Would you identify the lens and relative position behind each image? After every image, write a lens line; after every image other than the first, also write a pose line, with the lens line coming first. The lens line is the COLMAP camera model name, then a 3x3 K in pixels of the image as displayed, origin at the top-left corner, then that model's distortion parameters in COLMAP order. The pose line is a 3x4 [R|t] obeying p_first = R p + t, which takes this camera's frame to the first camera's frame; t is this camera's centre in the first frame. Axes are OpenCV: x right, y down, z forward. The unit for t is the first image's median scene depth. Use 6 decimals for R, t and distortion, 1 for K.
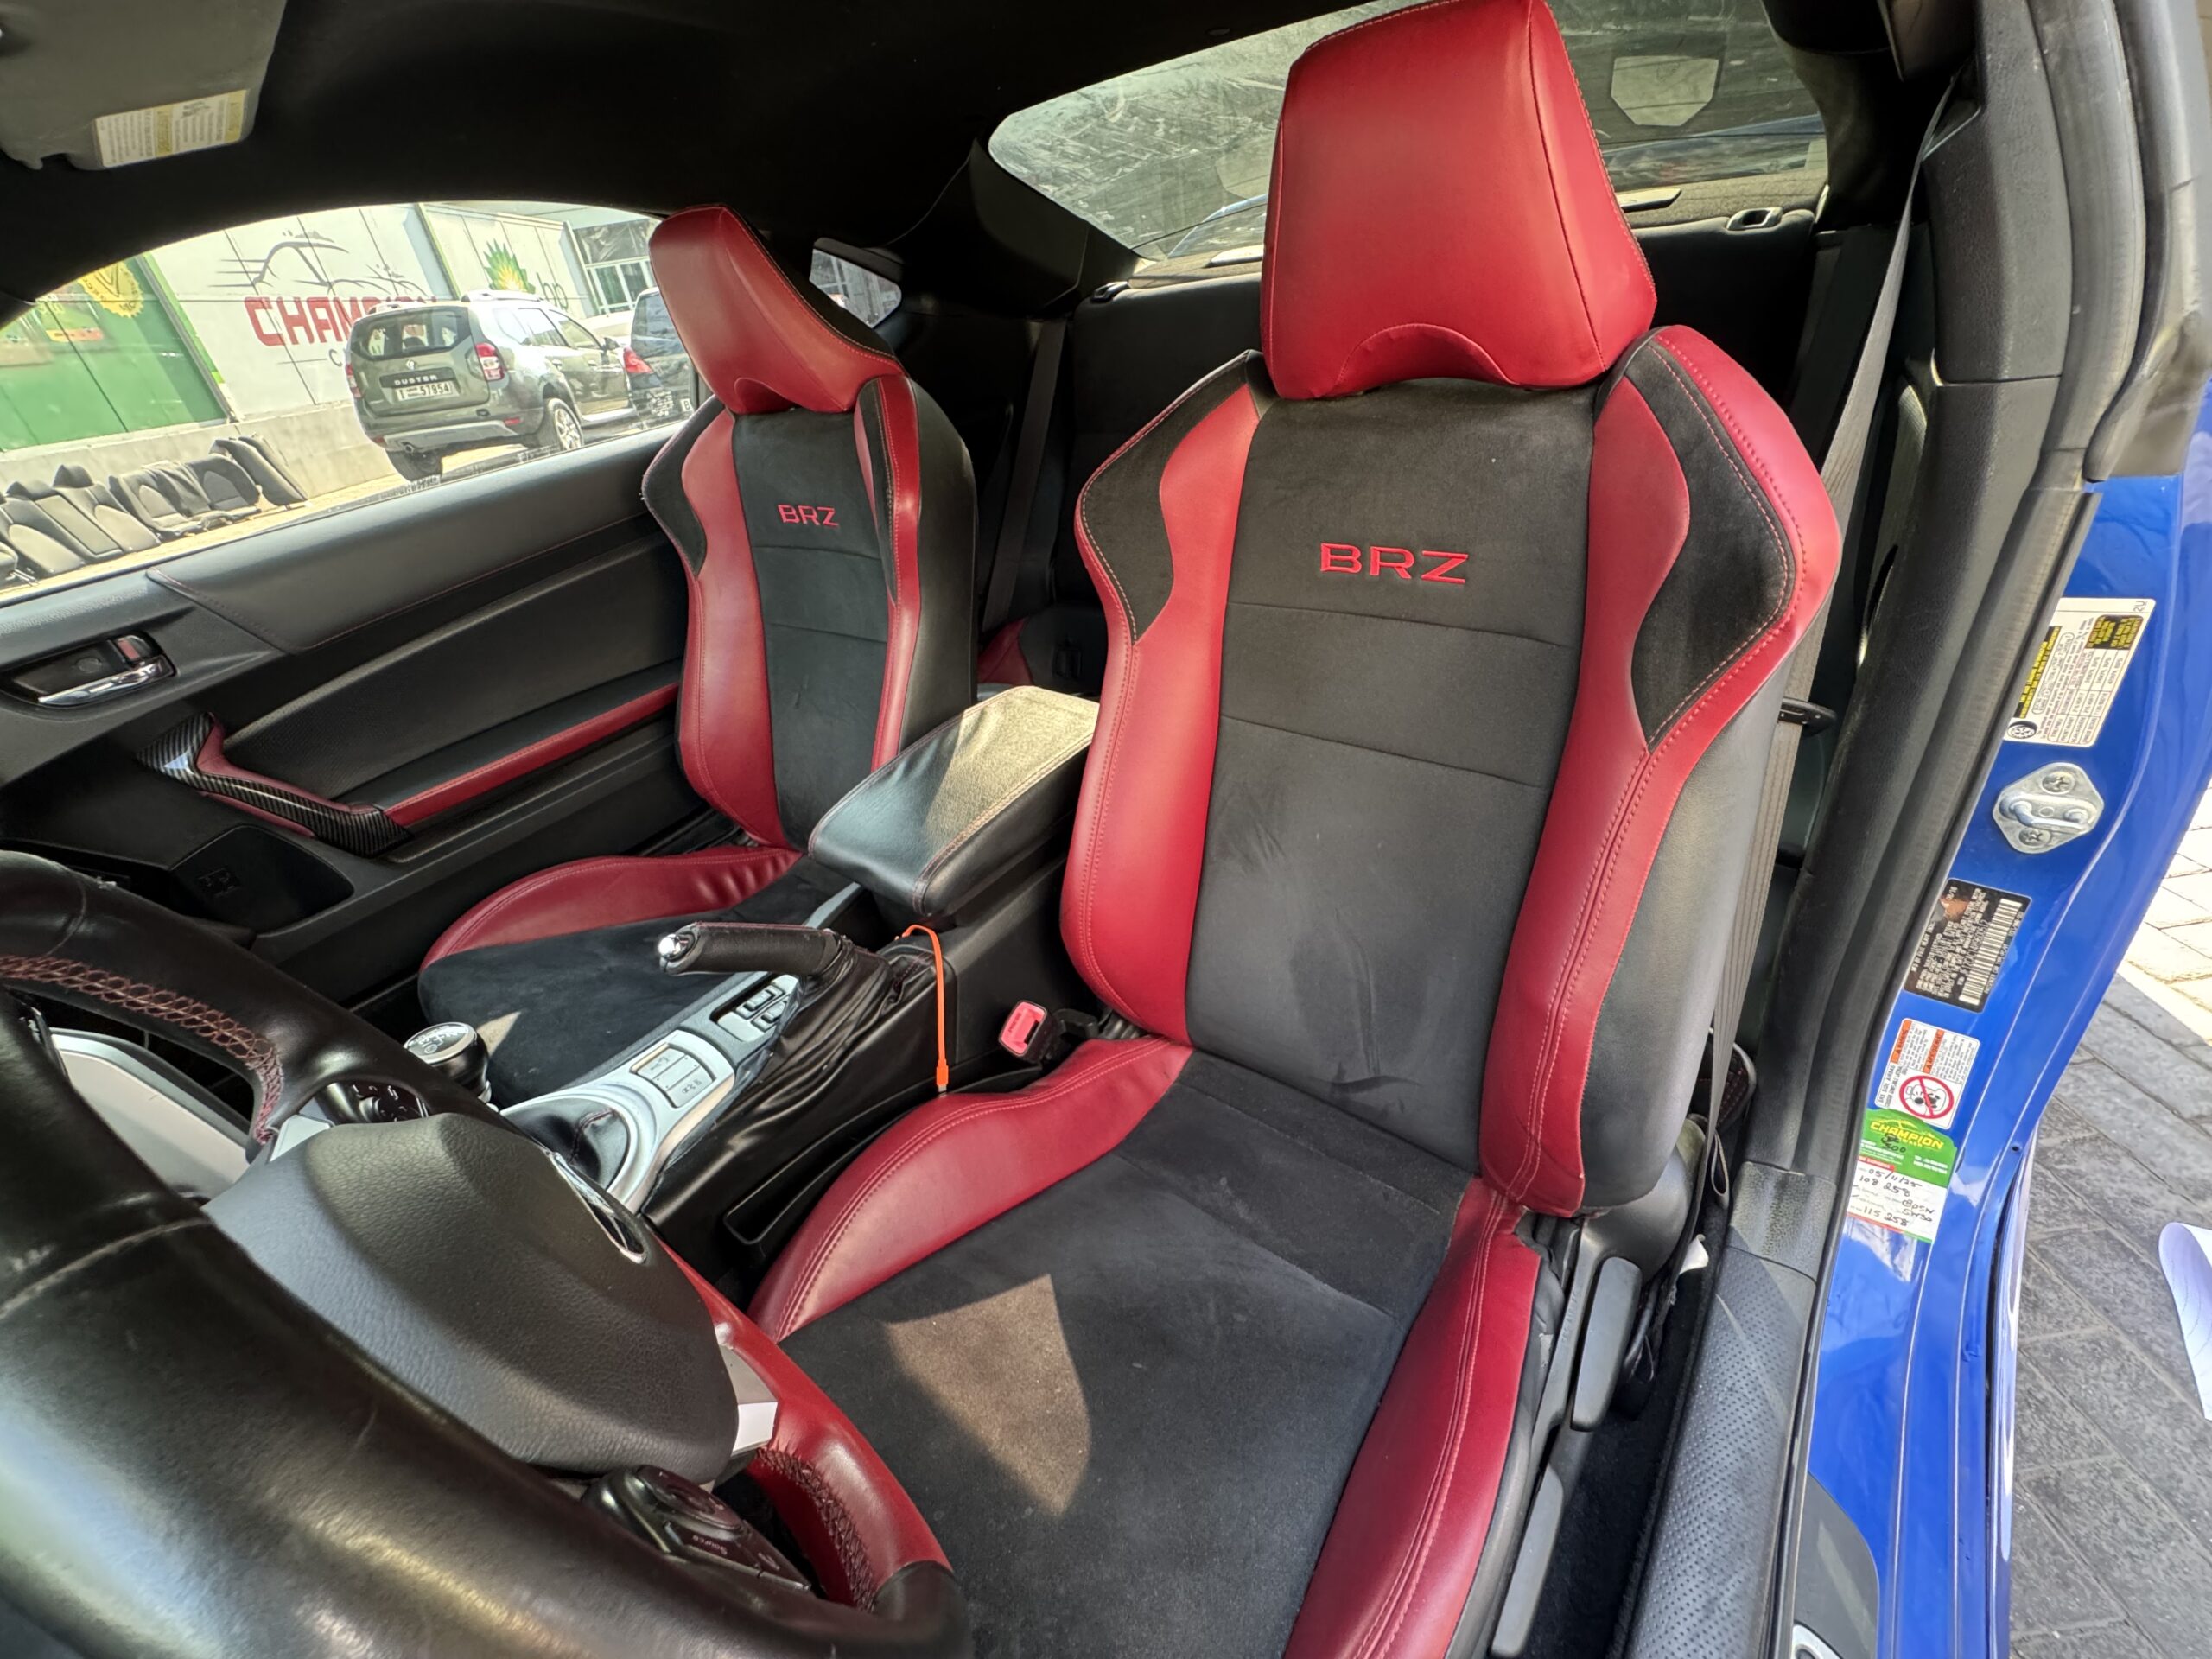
lens RADIAL K [[880.6, 0, 1106.0], [0, 880.6, 829.5], [0, 0, 1]] dist [-0.008150, -0.000326]
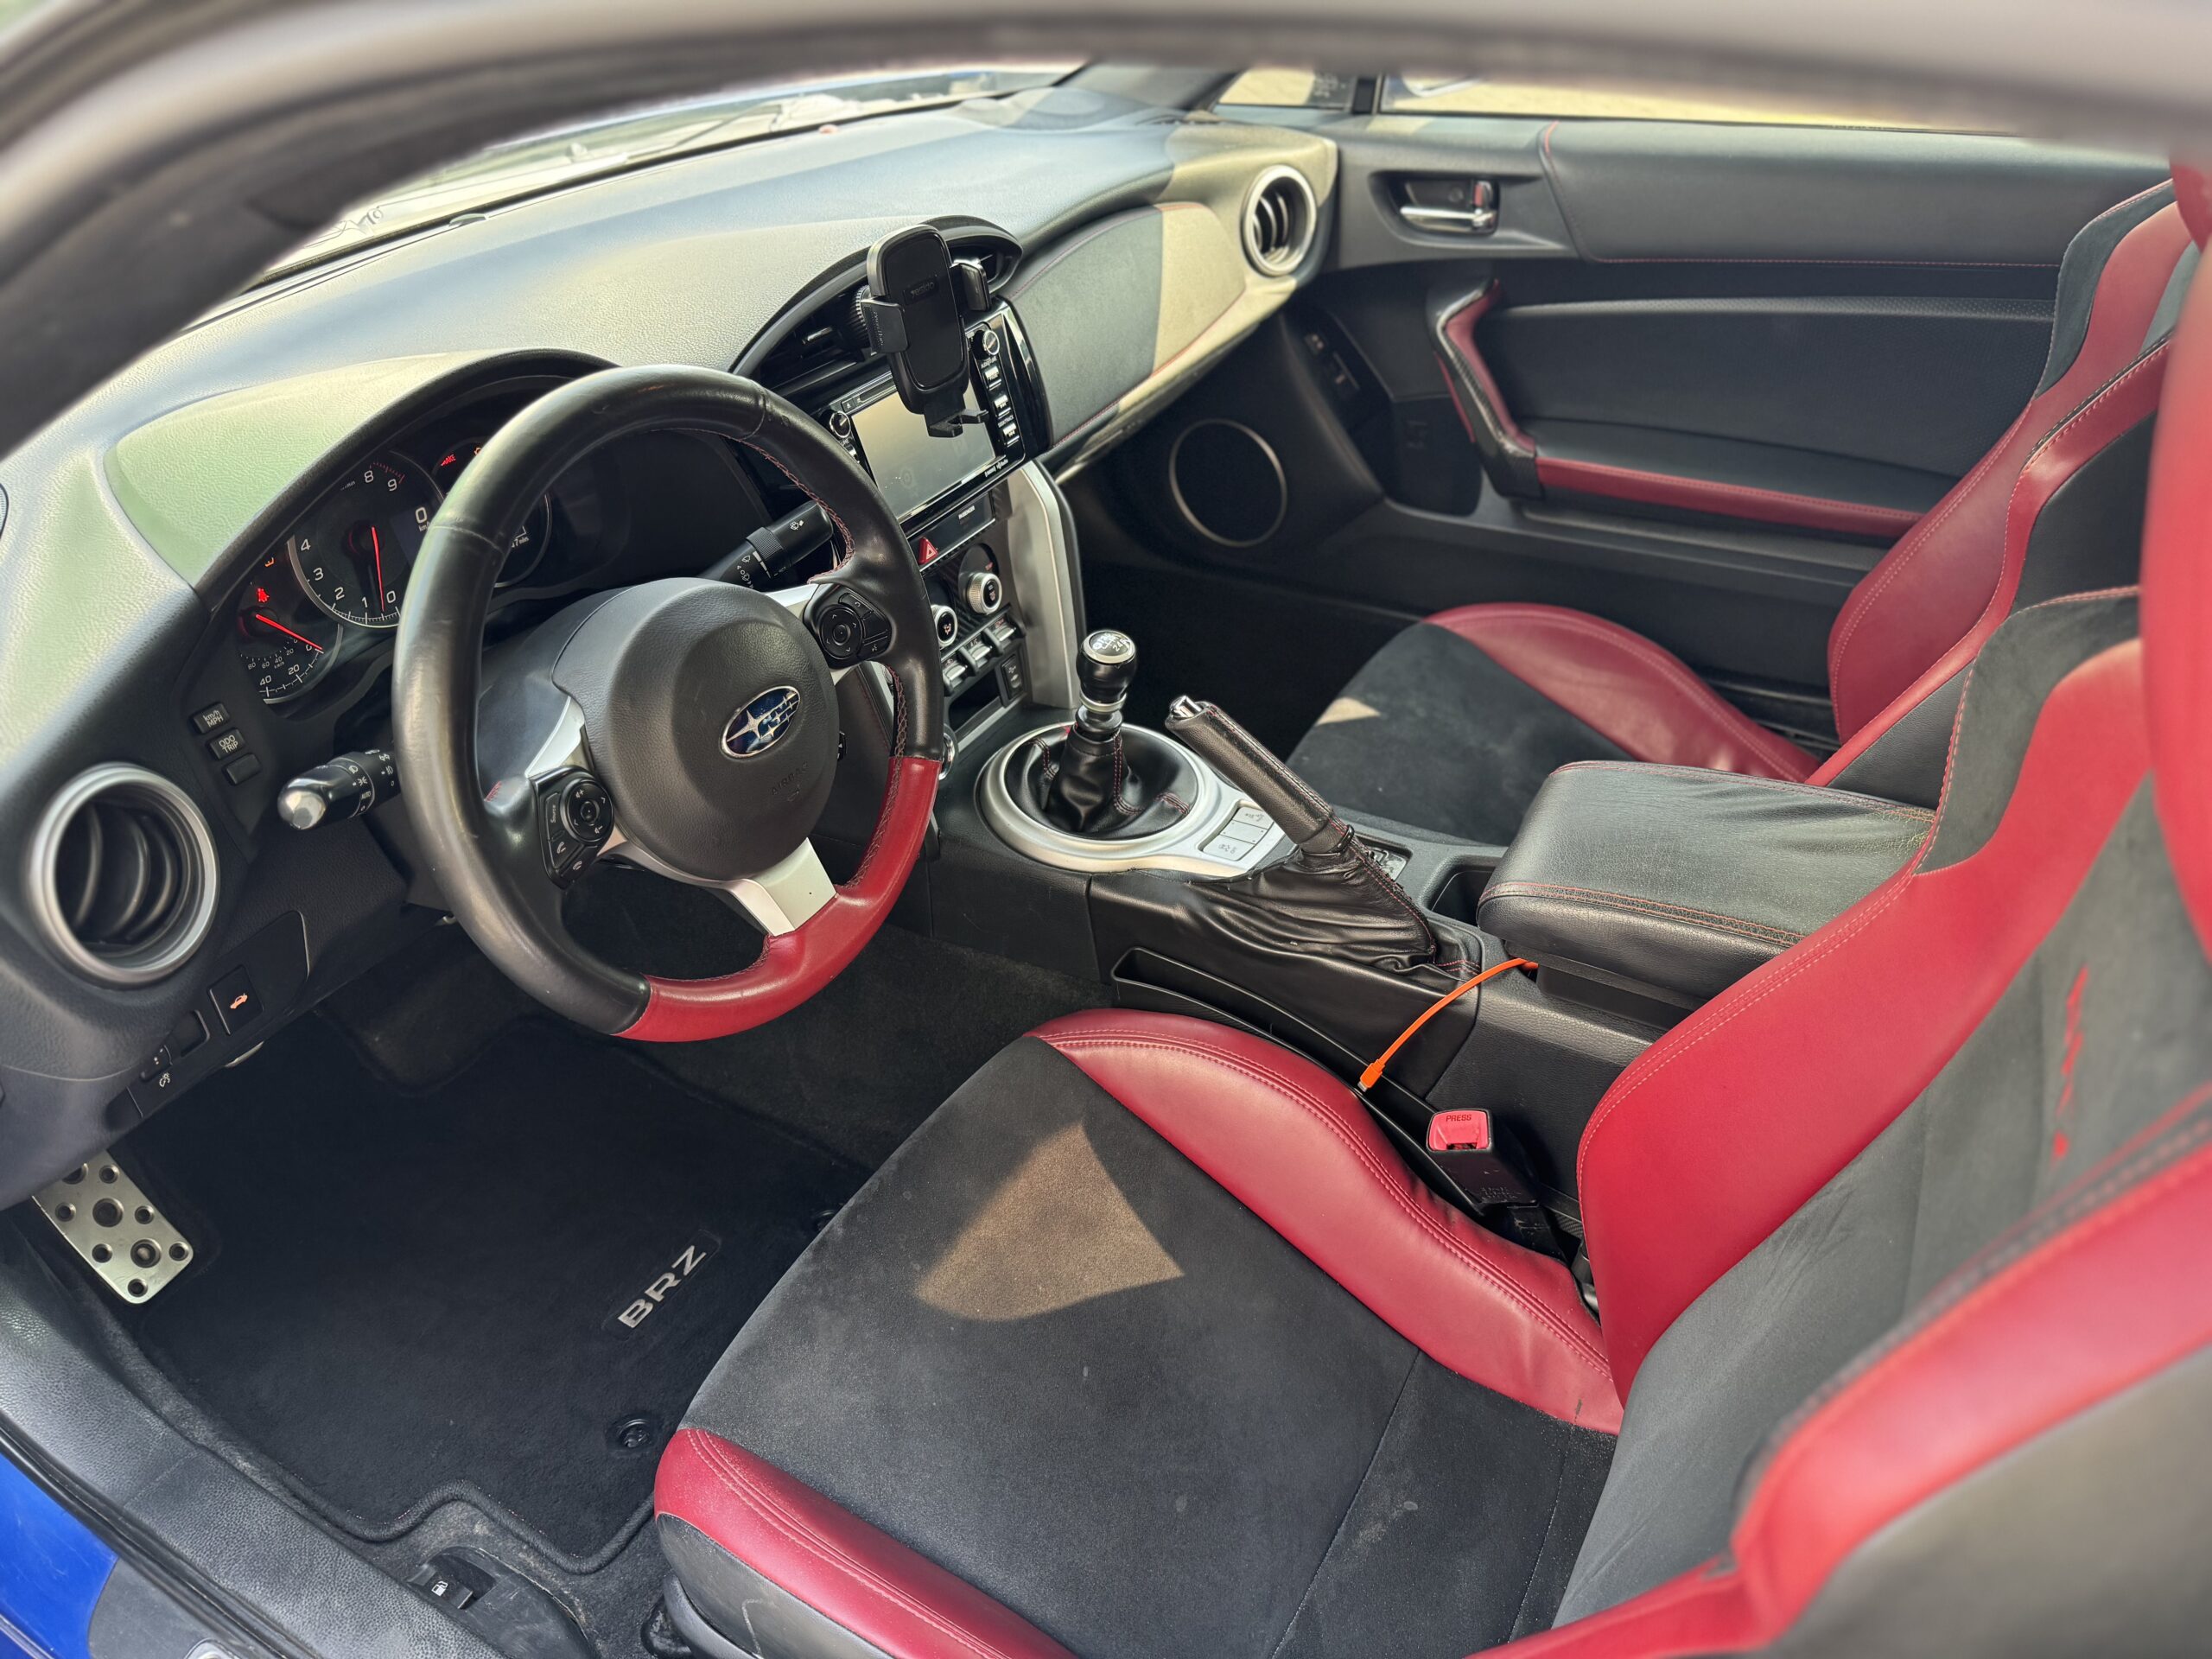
lens RADIAL K [[1564.9, 0, 1106.0], [0, 1564.9, 829.5], [0, 0, 1]] dist [0.003555, -0.007214]
pose [[0.142687, 0.660592, -0.737061, 0.354726], [-0.523619, 0.682318, 0.510162, -0.244655], [0.839919, 0.313146, 0.443256, 0.060656]]
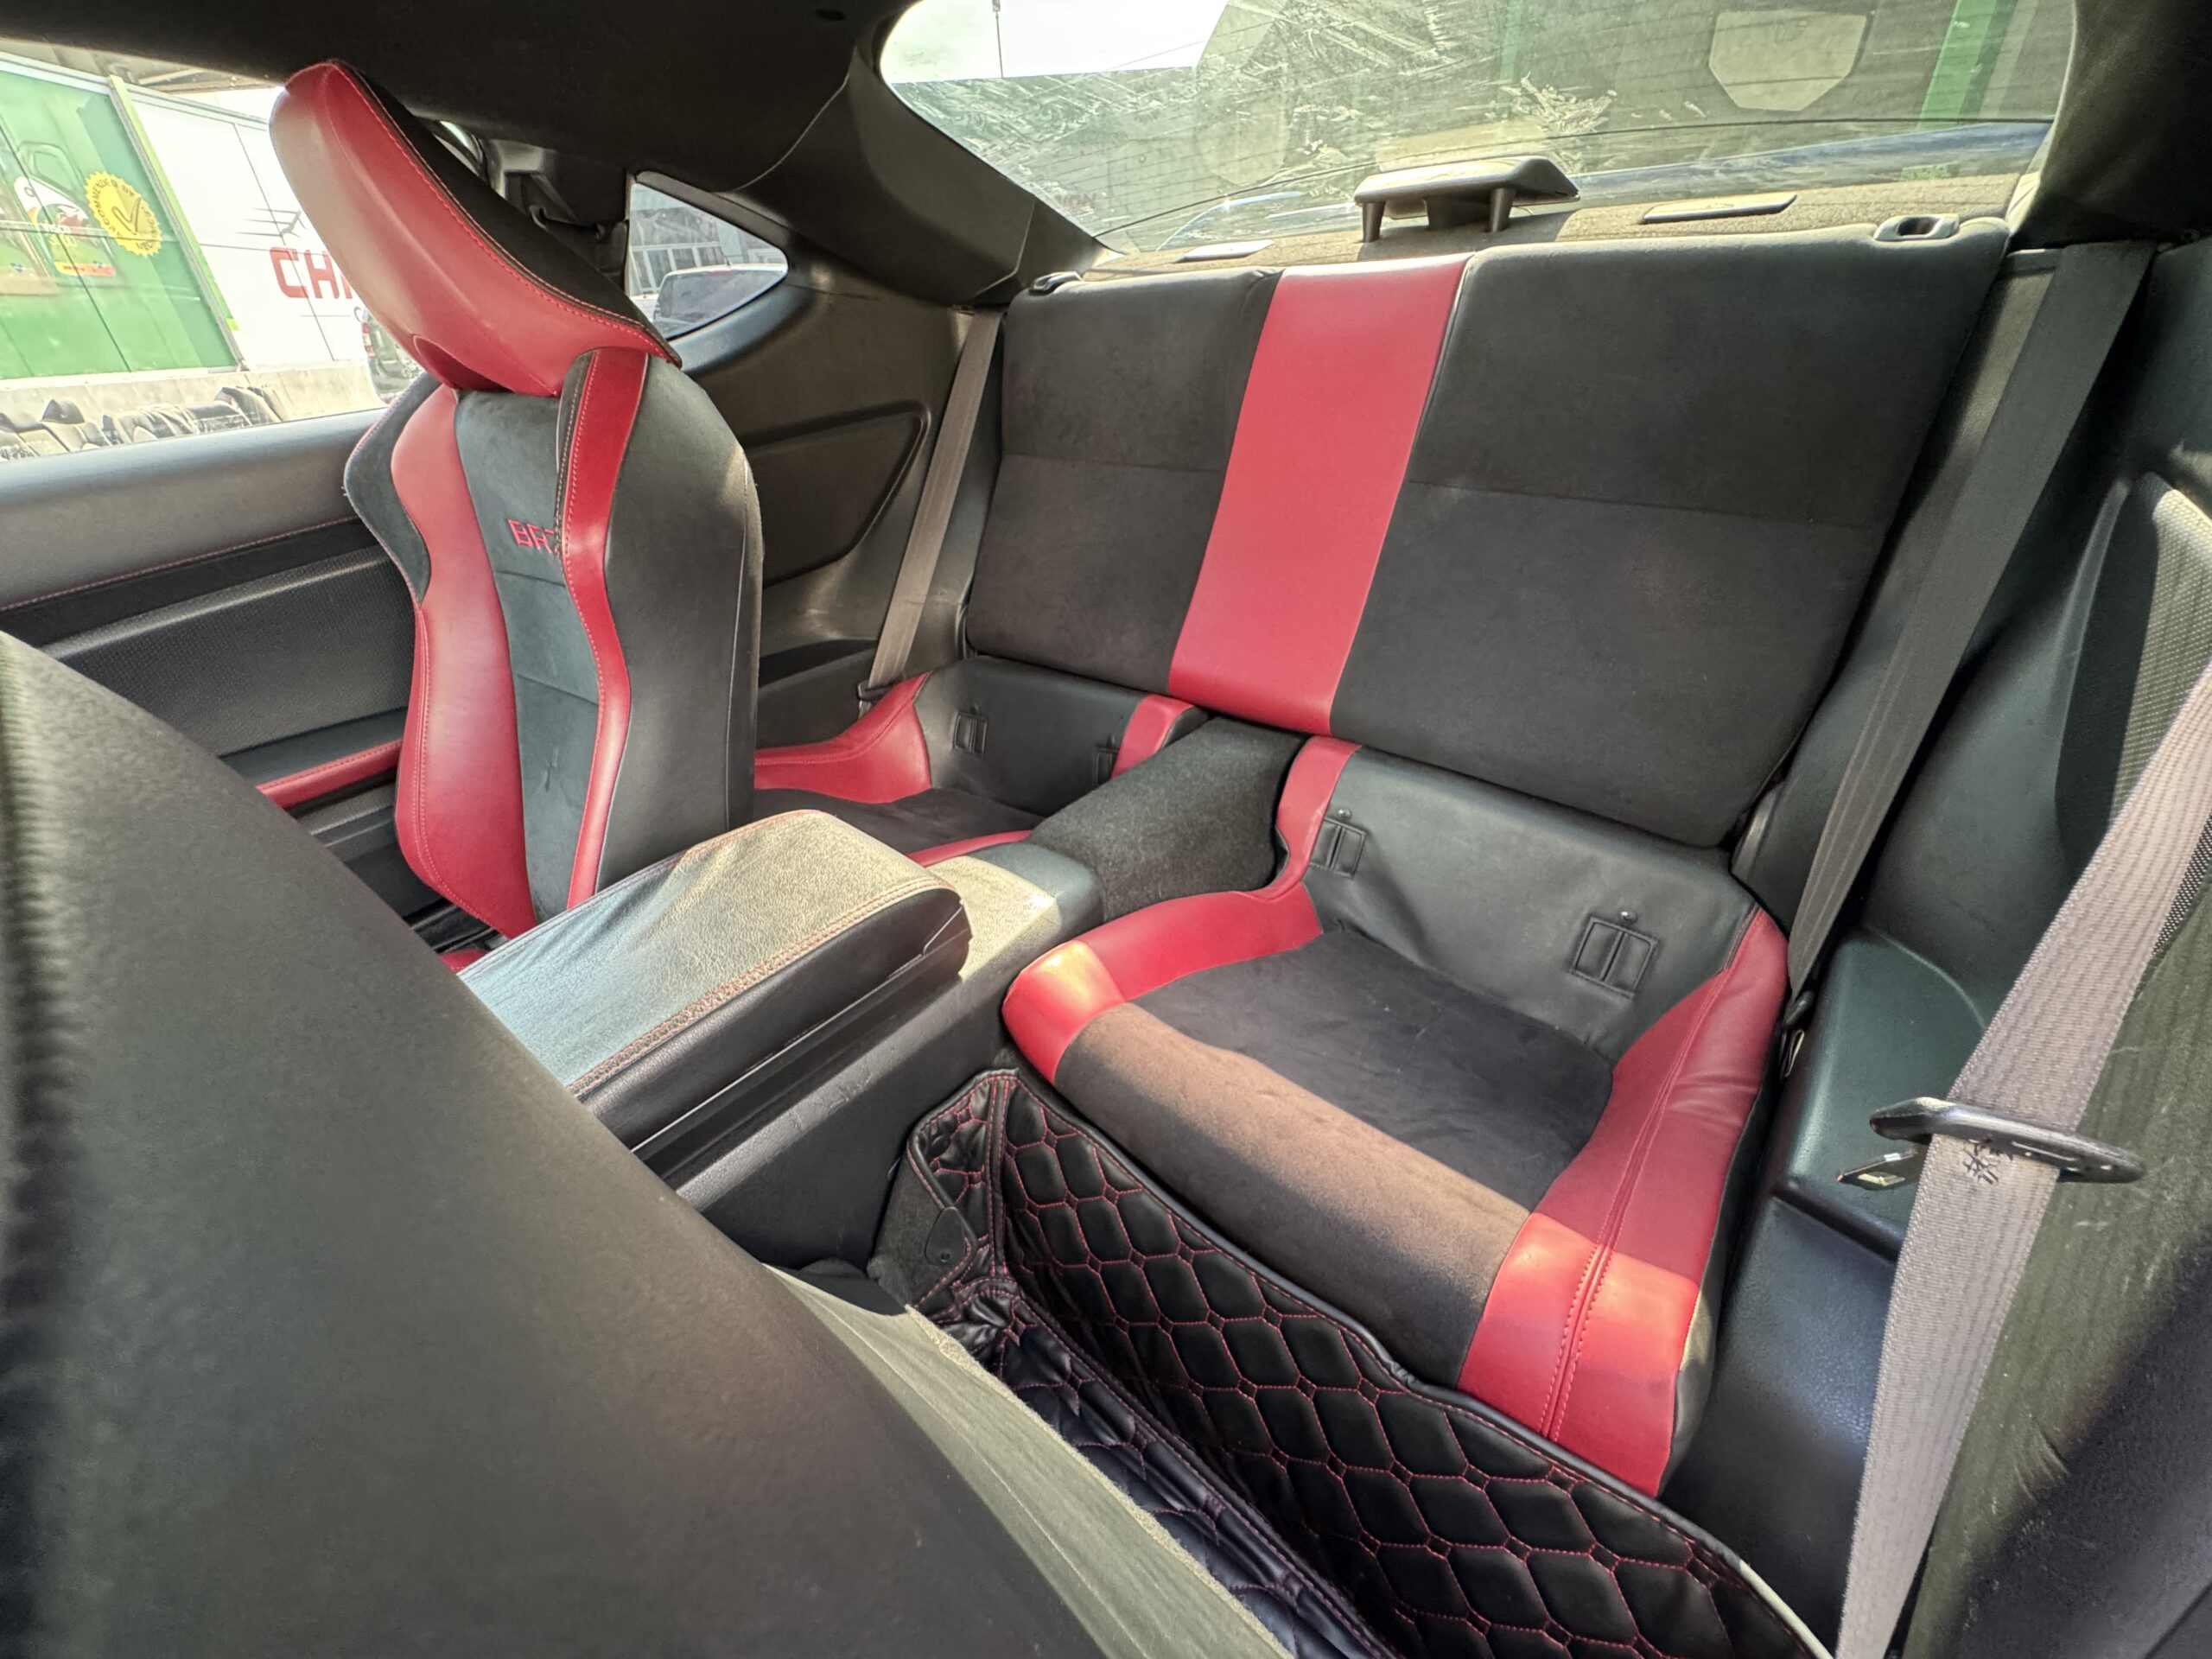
lens RADIAL K [[880.6, 0, 1106.0], [0, 880.6, 829.5], [0, 0, 1]] dist [-0.008150, -0.000326]
pose [[0.996146, 0.087164, -0.009792, 0.106239], [-0.087342, 0.995986, -0.019572, -0.108289], [0.008046, 0.020352, 0.999760, 0.217318]]
